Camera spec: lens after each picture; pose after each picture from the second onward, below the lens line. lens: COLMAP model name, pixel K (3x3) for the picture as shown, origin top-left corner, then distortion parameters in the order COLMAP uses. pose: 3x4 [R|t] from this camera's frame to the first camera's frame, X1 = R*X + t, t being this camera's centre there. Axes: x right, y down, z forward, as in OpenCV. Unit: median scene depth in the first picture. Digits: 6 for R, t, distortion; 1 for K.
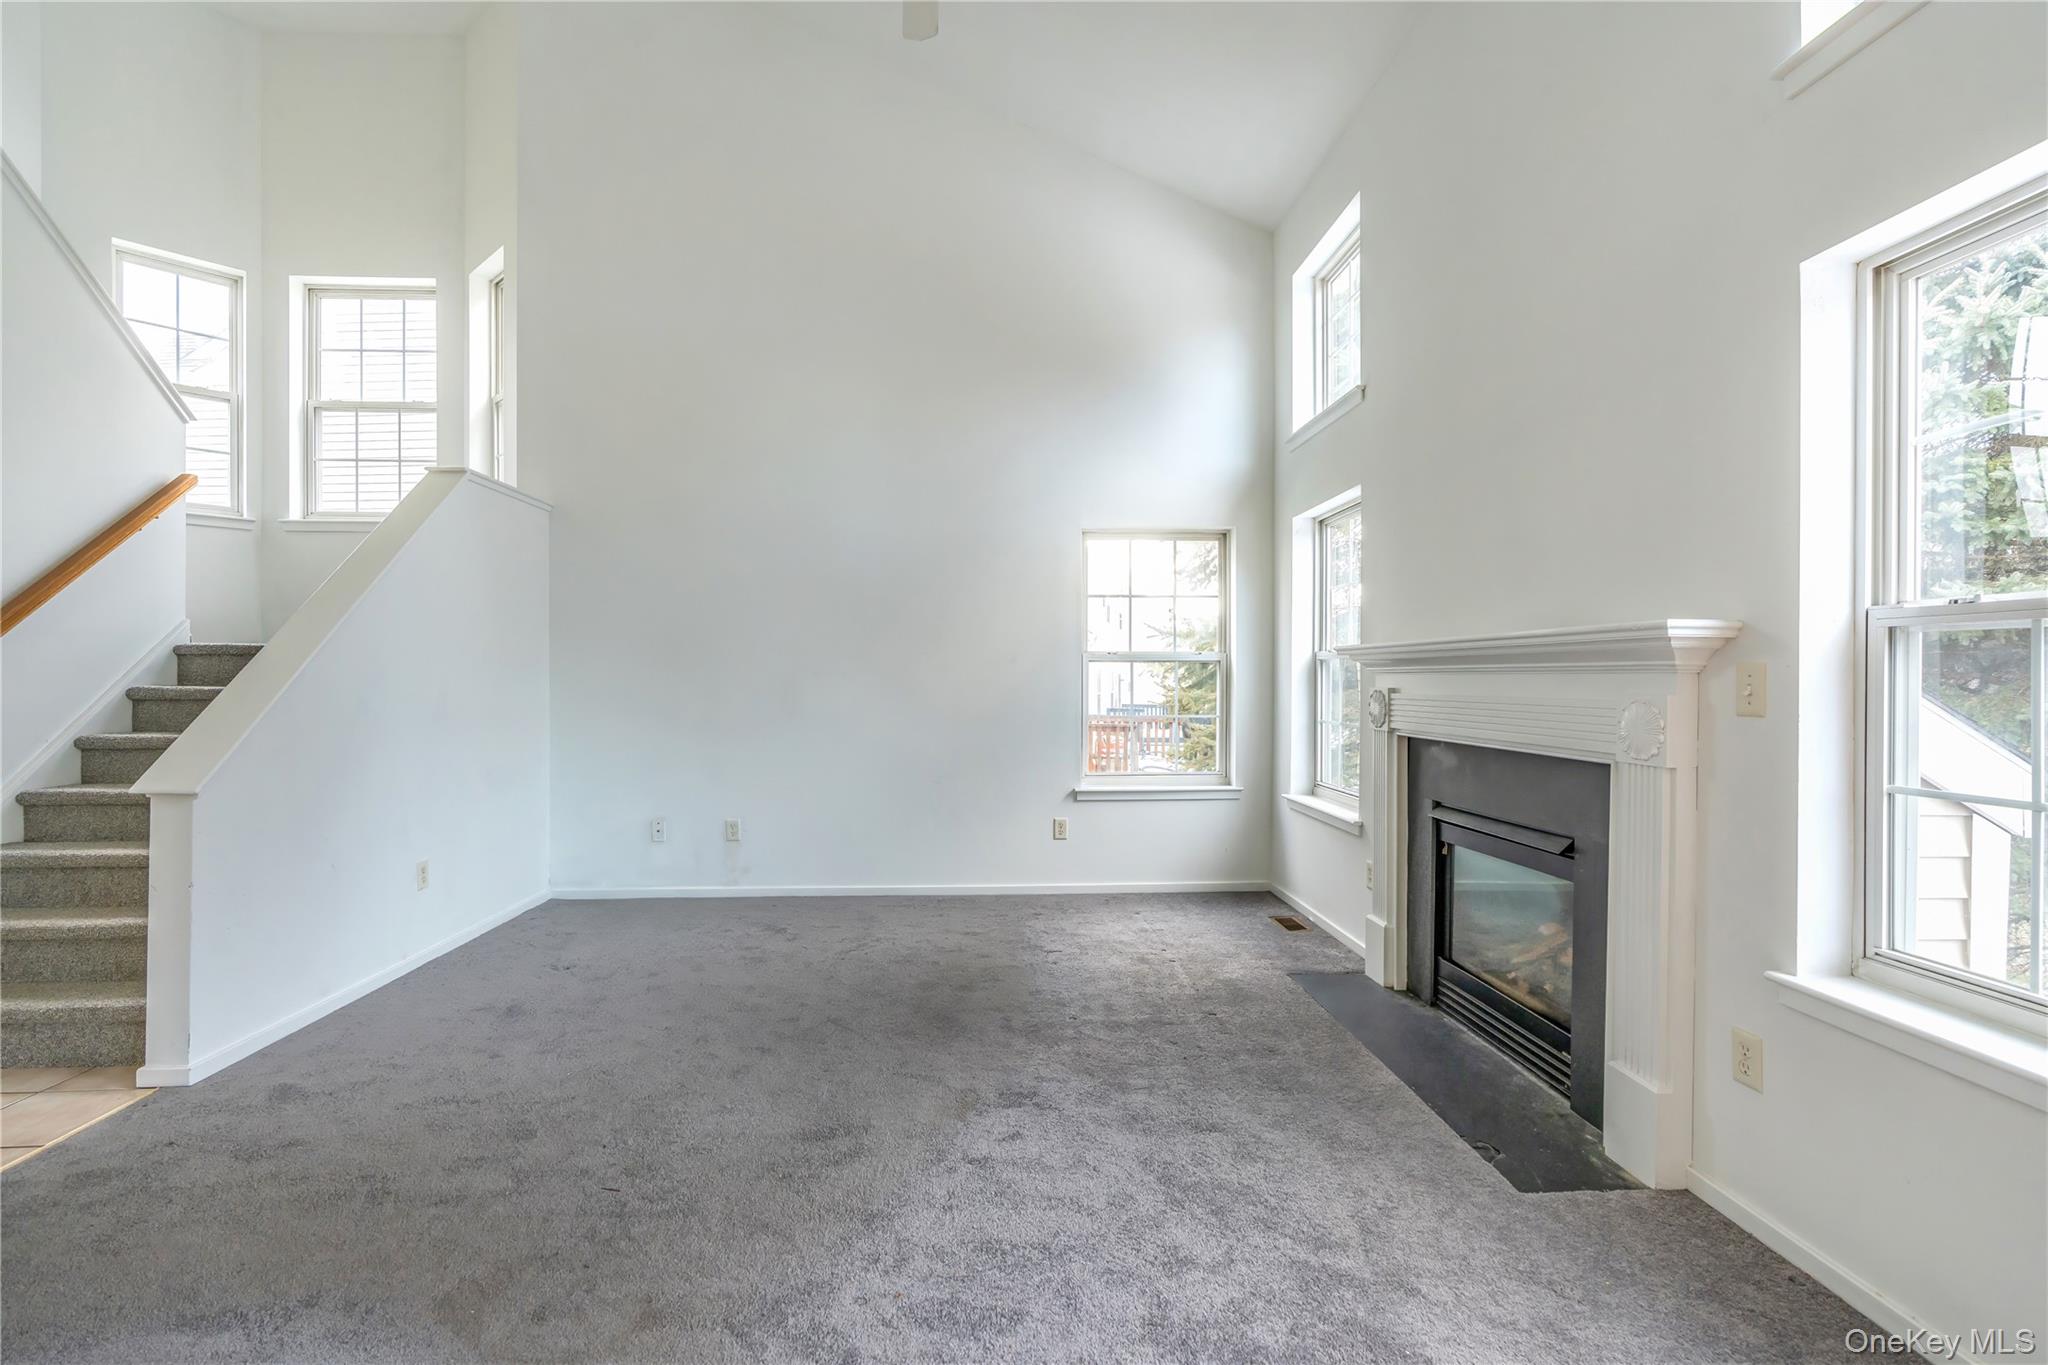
lens RADIAL K [[927.4, 0, 1016.6], [0, 927.4, 691.4], [0, 0, 1]] dist [-0.003358, 0.000607]
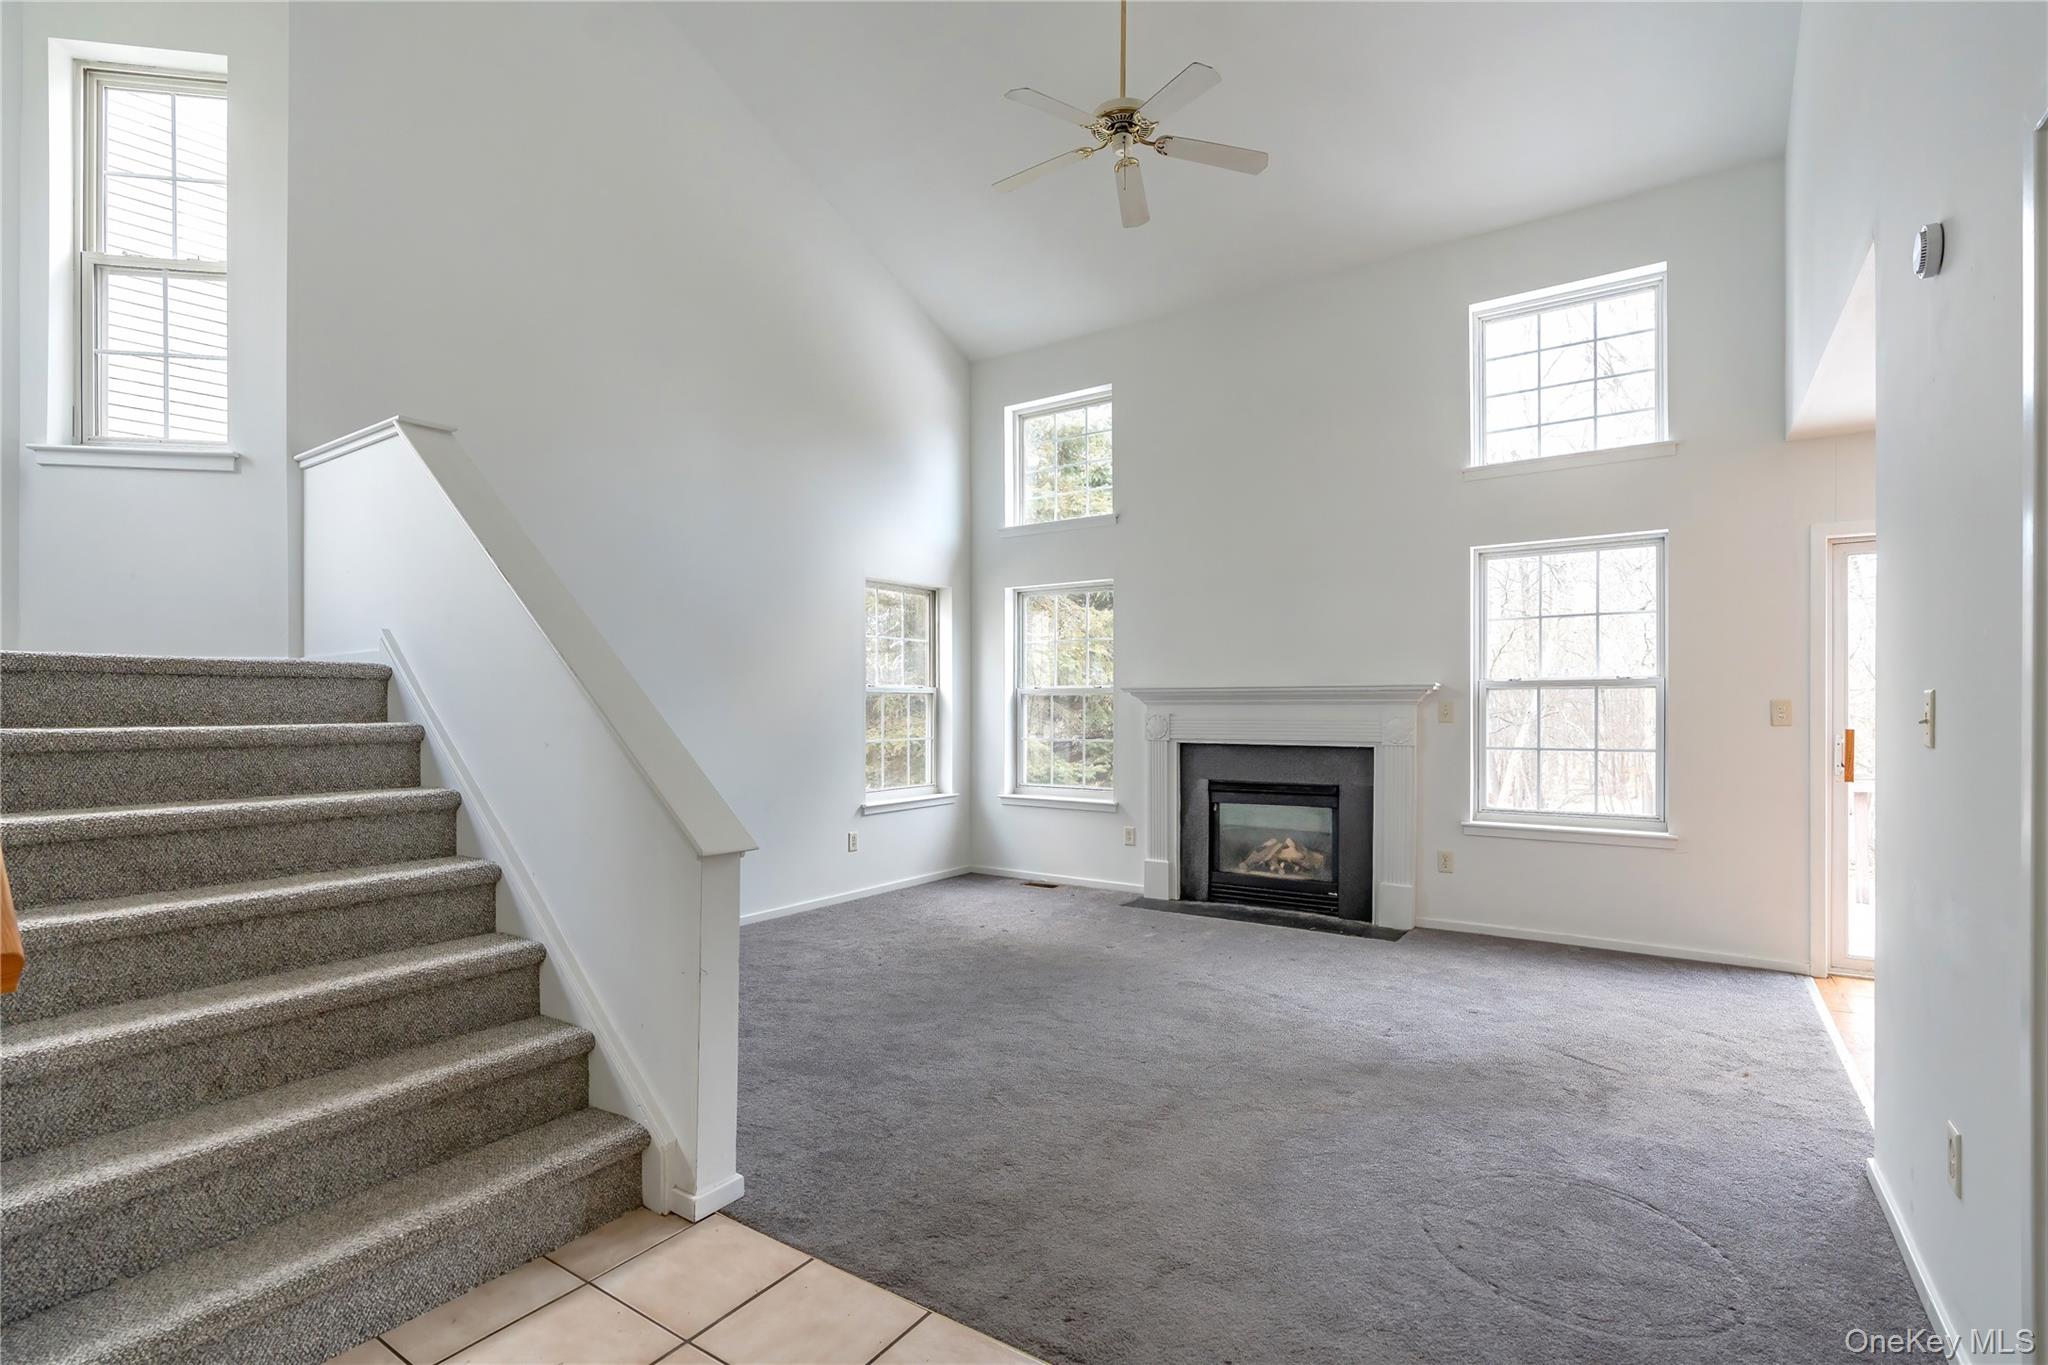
lens RADIAL K [[949.2, 0, 1026.4], [0, 949.2, 709.5], [0, 0, 1]] dist [-0.011816, 0.000386]
pose [[0.609246, -0.006057, 0.792958, -1.032791], [0.013920, 0.999898, -0.003057, -0.008691], [-0.792859, 0.012901, 0.609268, 0.187454]]
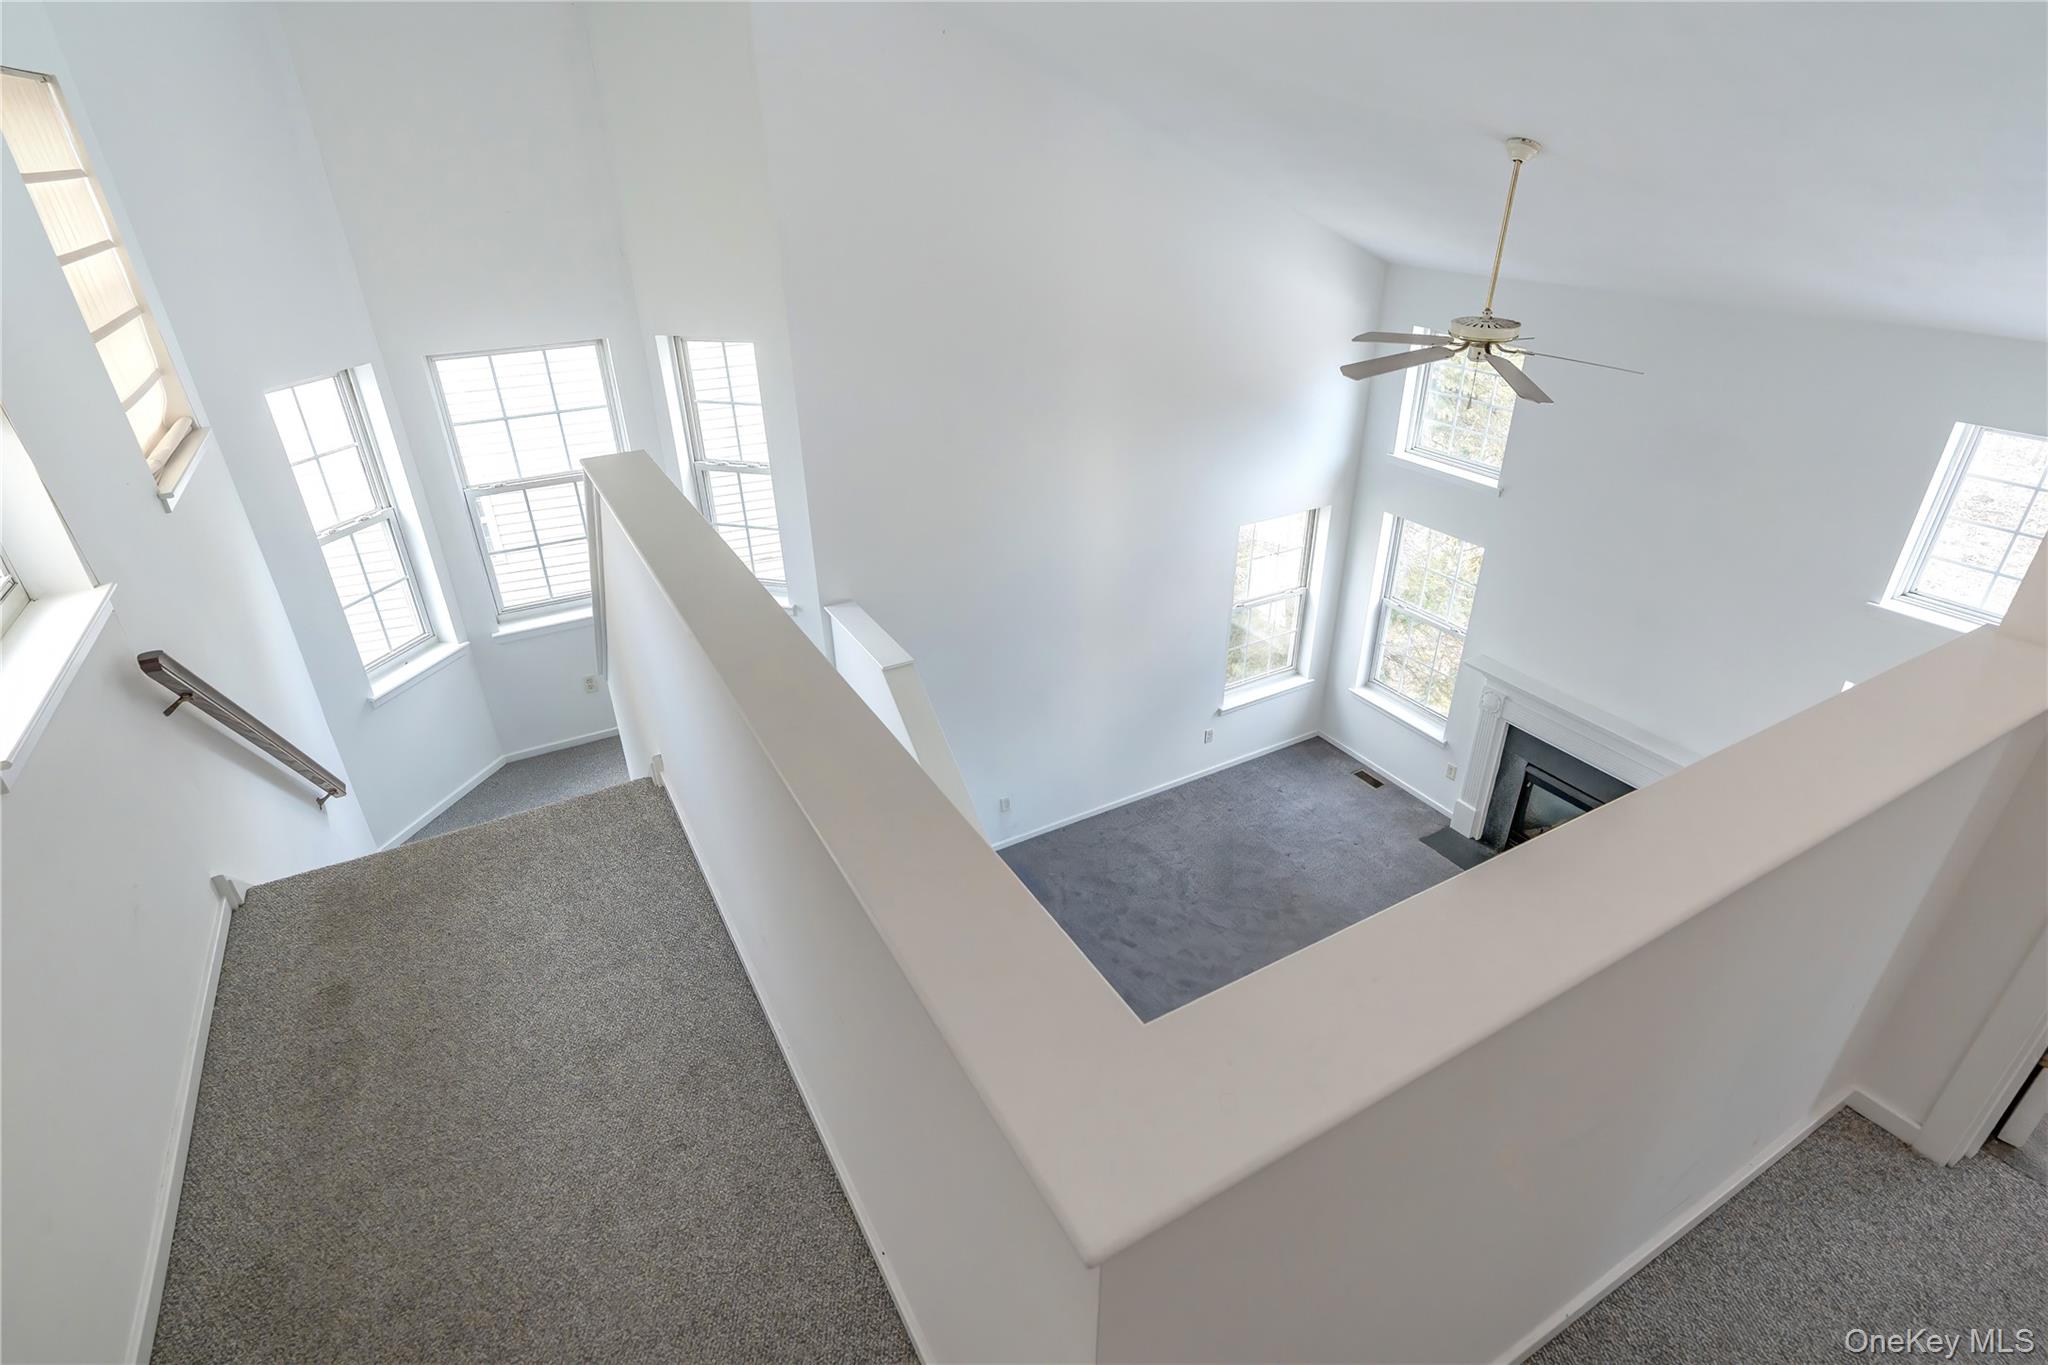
lens RADIAL K [[1018.7, 0, 1024.0], [0, 1018.7, 682.5], [0, 0, 1]] dist [-0.040380, -0.000200]
pose [[0.898151, -0.224275, 0.378187, -1.069441], [0.021827, 0.881809, 0.471102, -0.908003], [-0.439145, -0.414866, 0.796893, -0.083153]]
